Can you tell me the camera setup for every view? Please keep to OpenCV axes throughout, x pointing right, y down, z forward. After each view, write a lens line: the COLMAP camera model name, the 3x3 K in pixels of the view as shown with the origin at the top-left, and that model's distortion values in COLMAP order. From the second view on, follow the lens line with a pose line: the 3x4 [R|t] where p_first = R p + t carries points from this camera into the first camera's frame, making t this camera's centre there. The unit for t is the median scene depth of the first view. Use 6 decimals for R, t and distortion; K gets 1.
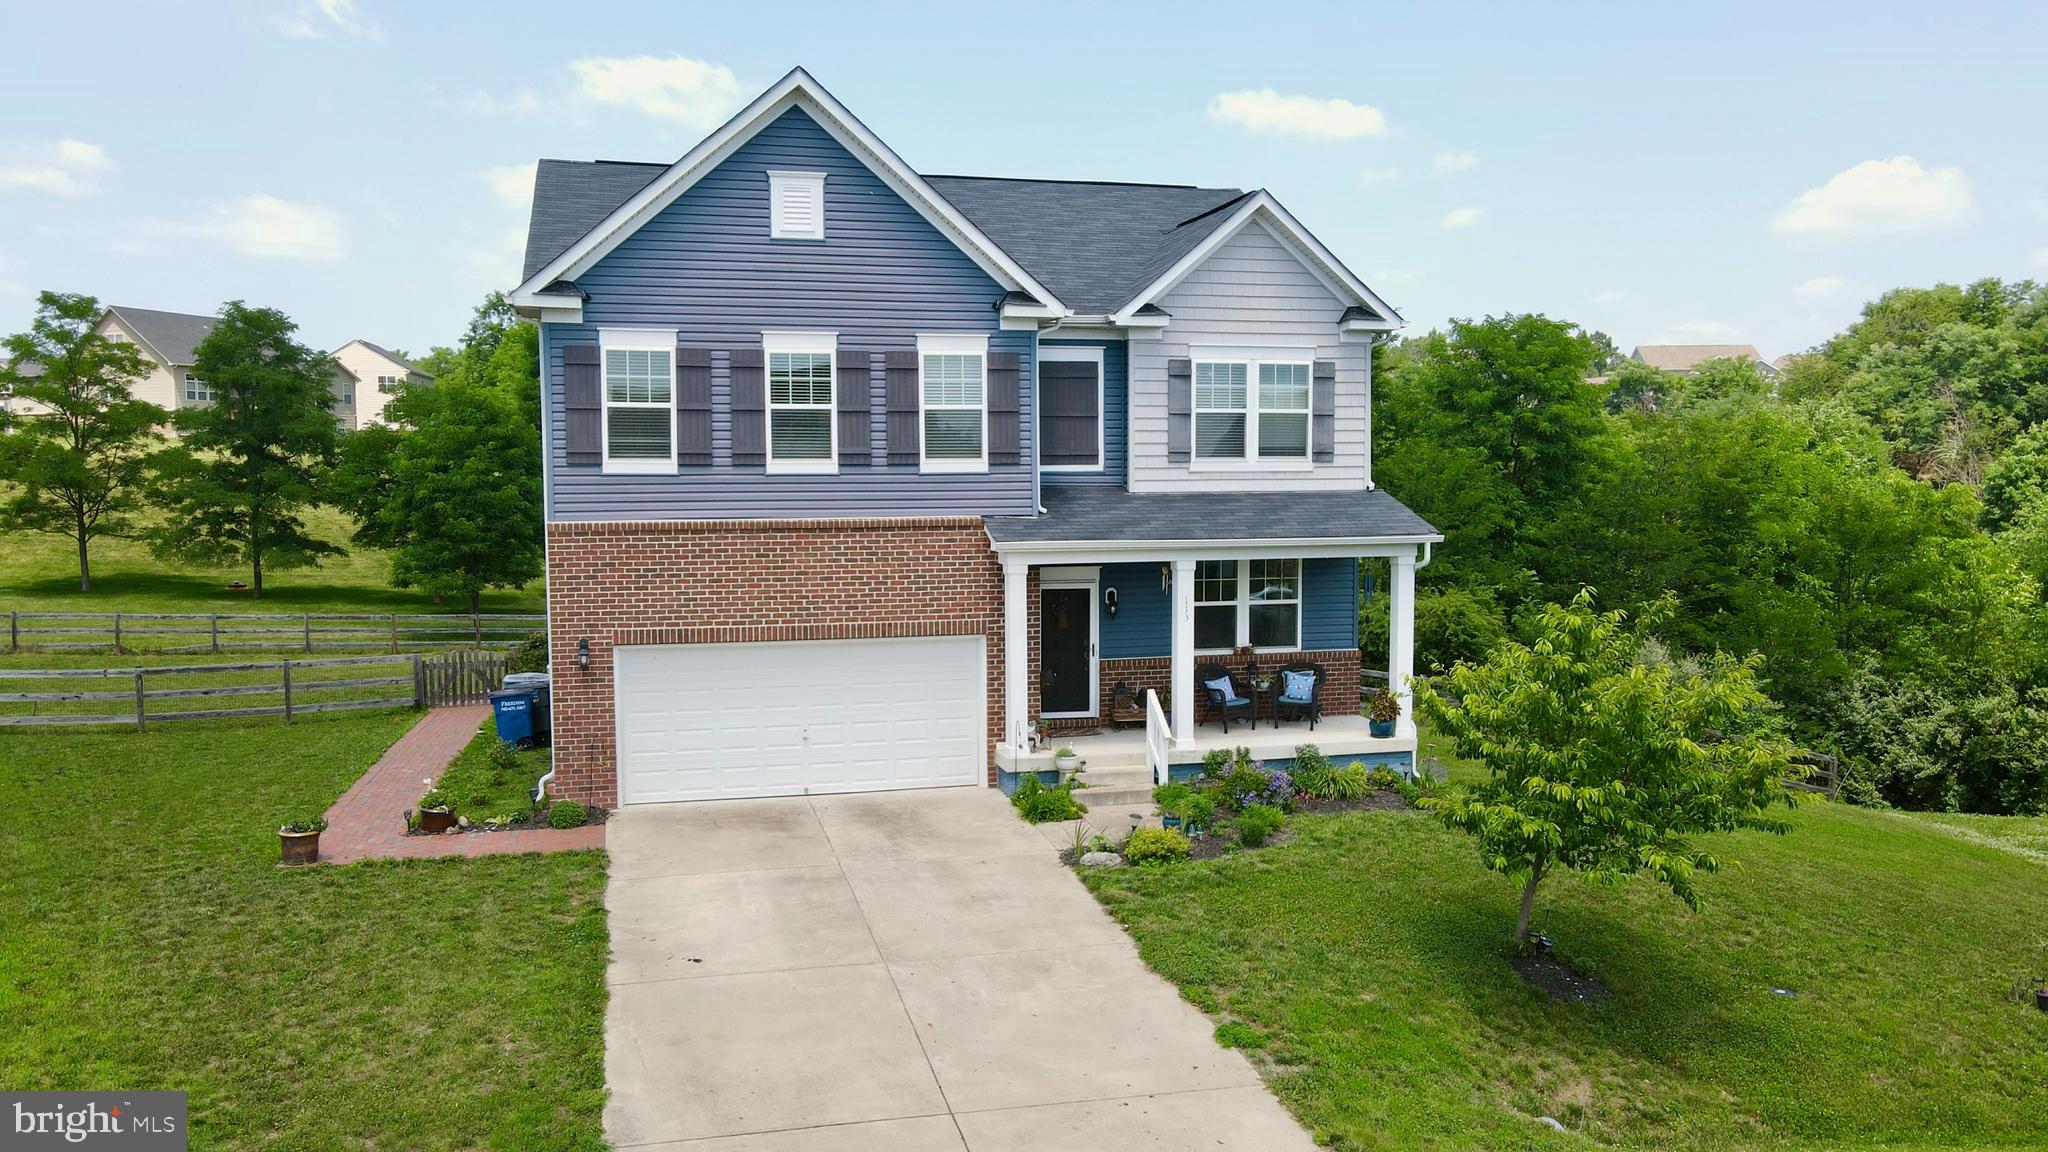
lens RADIAL K [[1522.0, 0, 1033.5], [0, 1522.0, 604.8], [0, 0, 1]] dist [-0.003353, 0.041391]
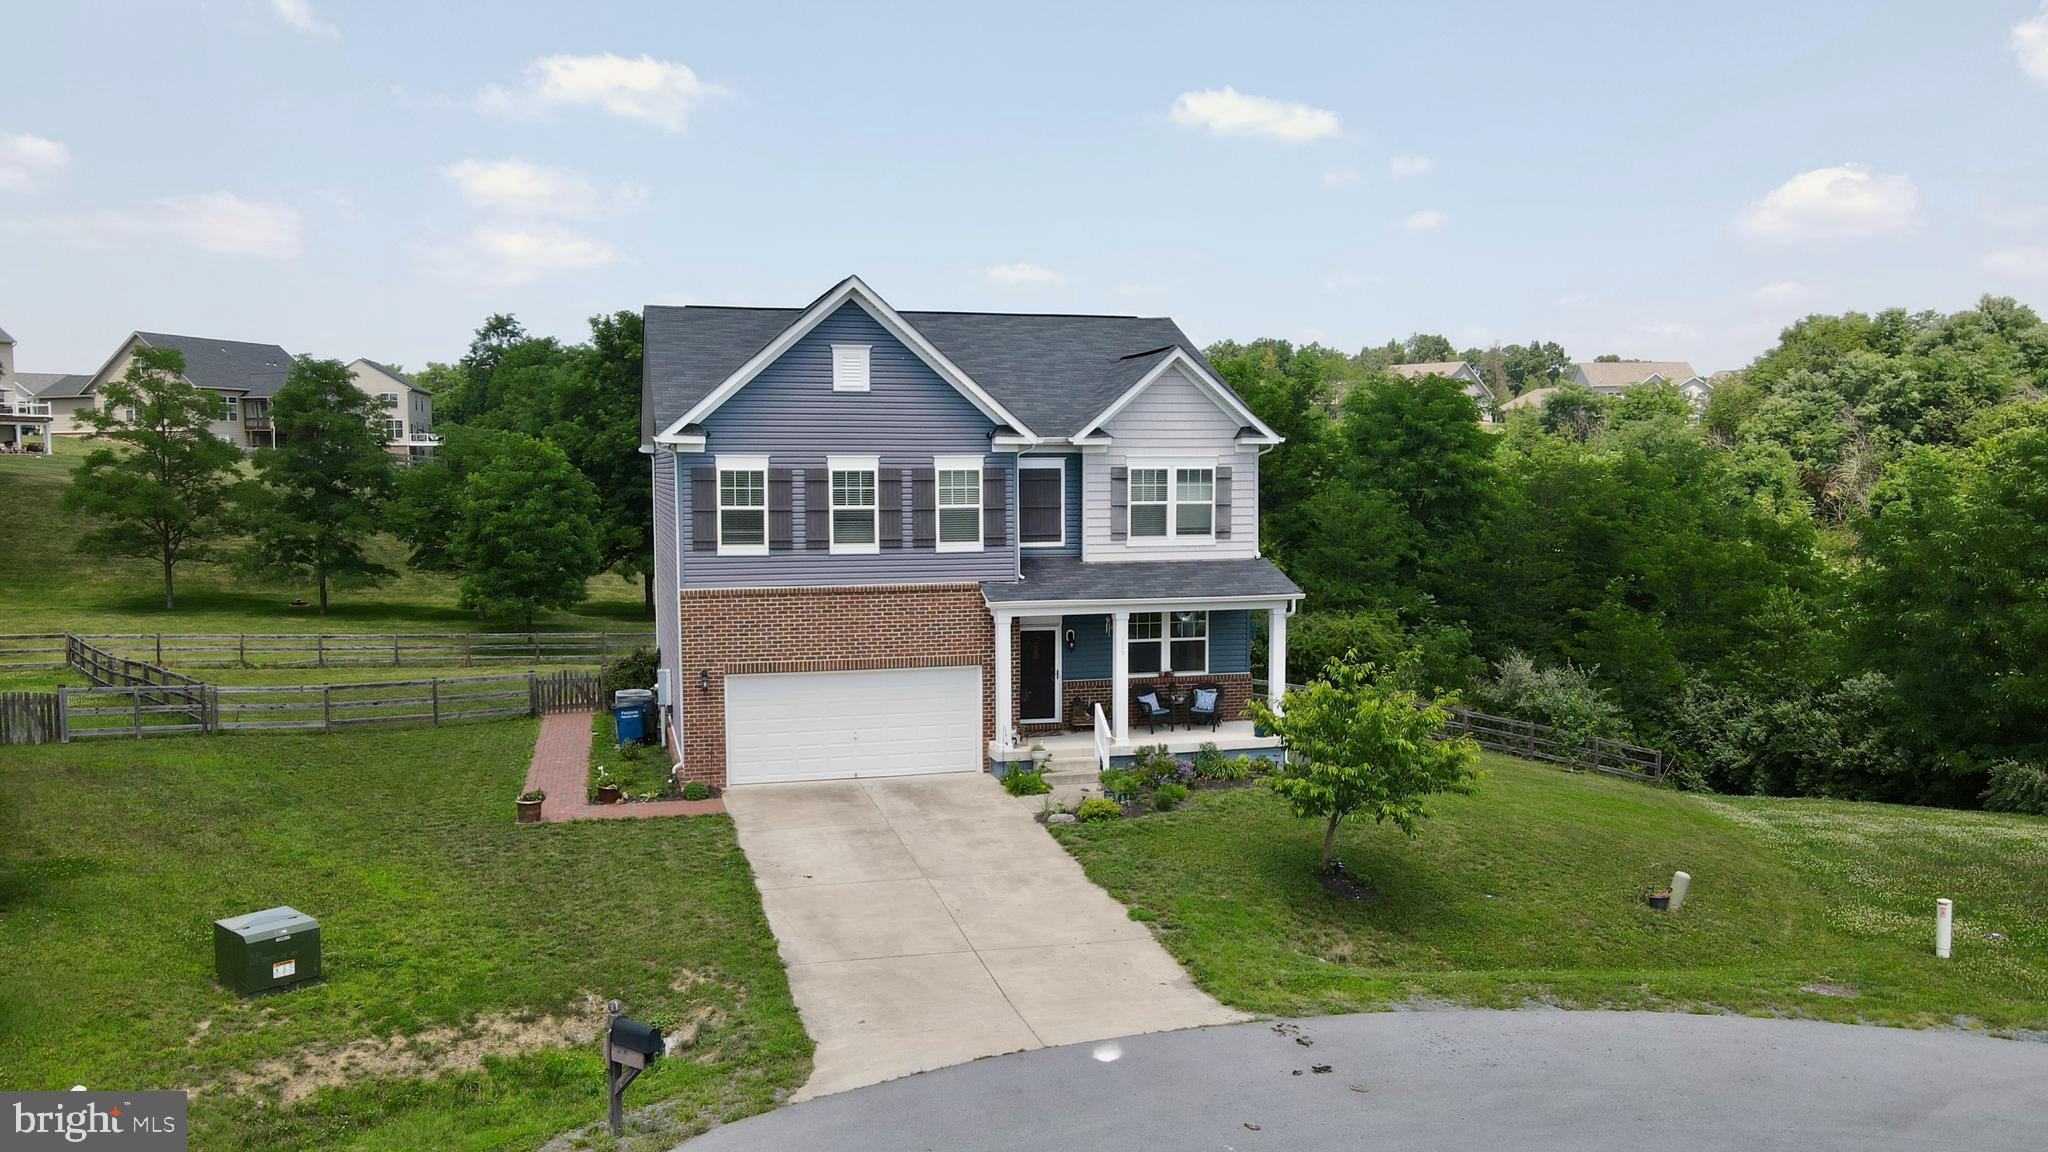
lens RADIAL K [[1522.0, 0, 1033.5], [0, 1522.0, 604.8], [0, 0, 1]] dist [-0.003353, 0.041391]
pose [[0.999808, -0.000310, 0.019567, -0.010509], [0.000294, 1.000000, 0.000837, -0.036664], [-0.019567, -0.000831, 0.999808, -0.408878]]
